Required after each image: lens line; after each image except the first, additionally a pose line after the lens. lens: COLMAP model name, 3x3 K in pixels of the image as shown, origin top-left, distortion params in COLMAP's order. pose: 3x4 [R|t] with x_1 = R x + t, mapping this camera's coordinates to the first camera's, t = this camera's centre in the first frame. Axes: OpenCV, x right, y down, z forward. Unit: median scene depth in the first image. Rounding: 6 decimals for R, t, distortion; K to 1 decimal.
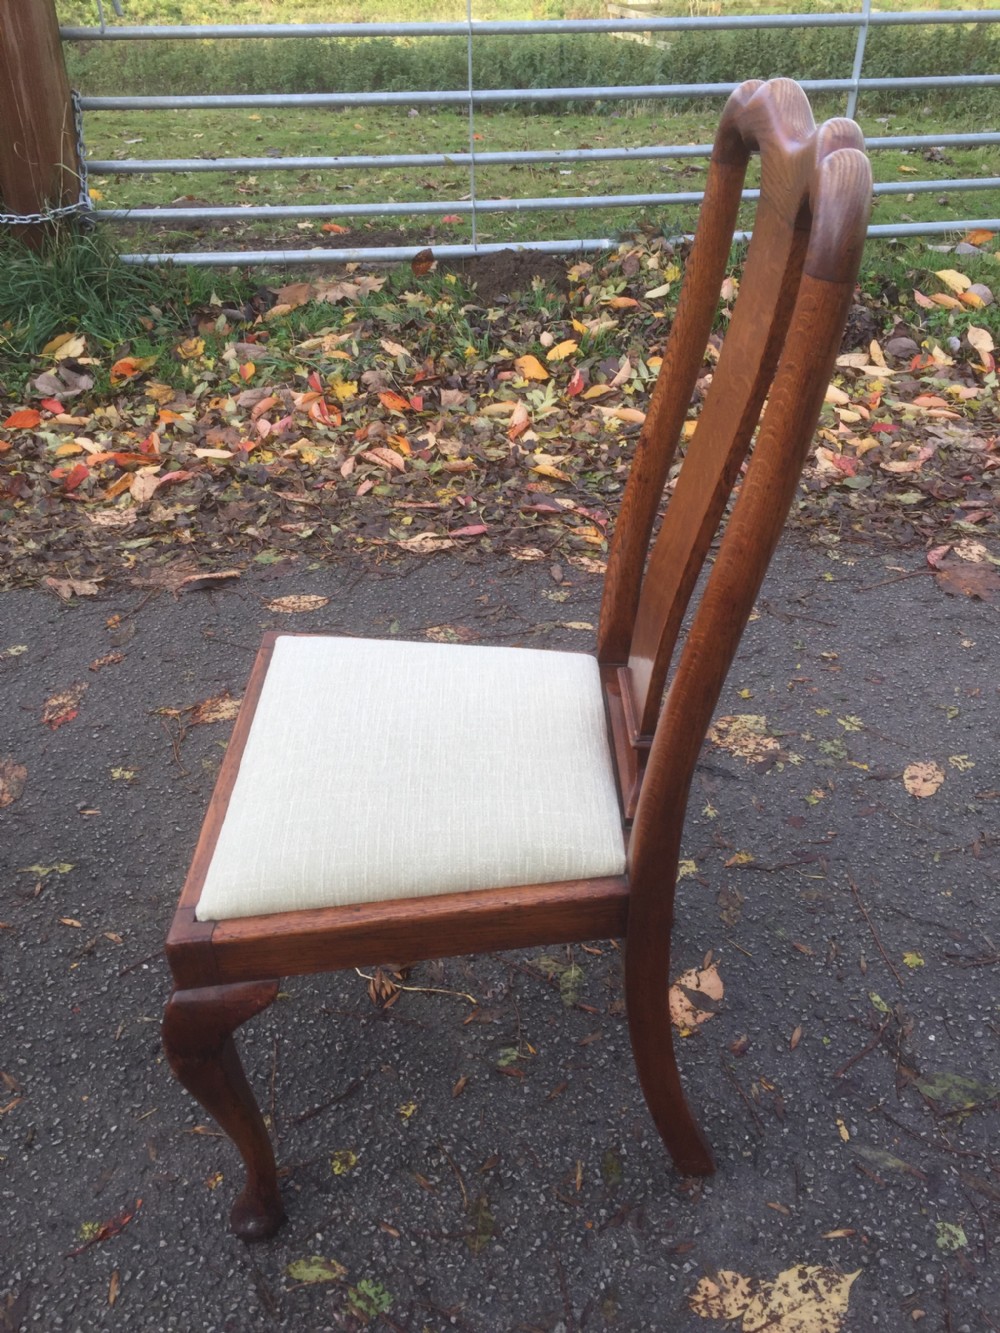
lens RADIAL K [[1143.3, 0, 498.4], [0, 1143.3, 653.9], [0, 0, 1]] dist [0.085677, -0.111346]
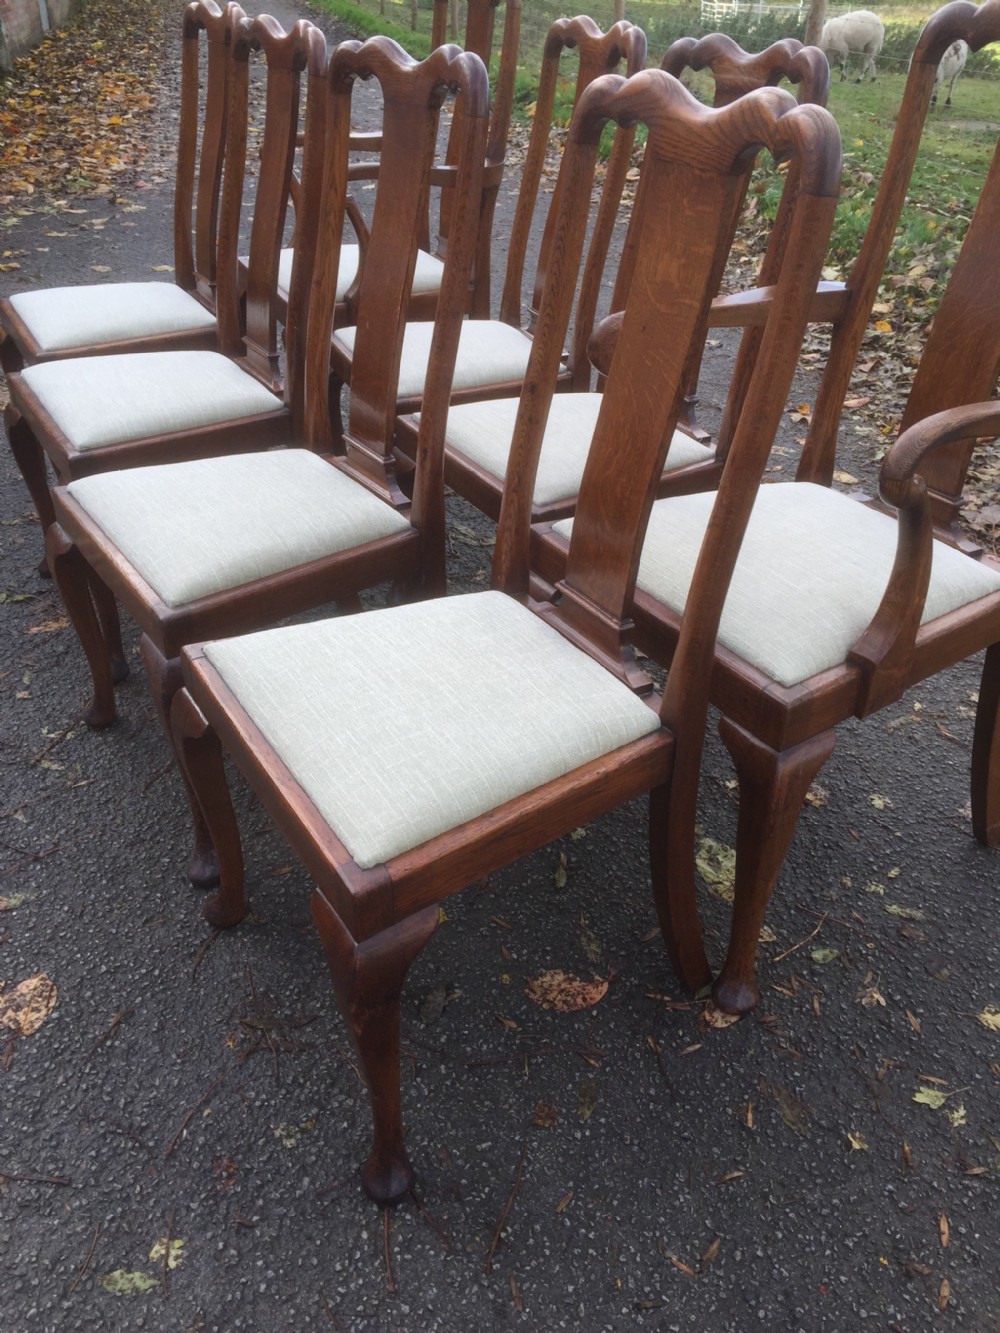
lens RADIAL K [[1143.3, 0, 500.7], [0, 1143.3, 658.1], [0, 0, 1]] dist [0.085677, -0.111346]
pose [[0.081202, 0.528375, -0.845119, 0.047129], [-0.569535, 0.720448, 0.395708, -0.149140], [0.817947, 0.449192, 0.359430, 0.261886]]
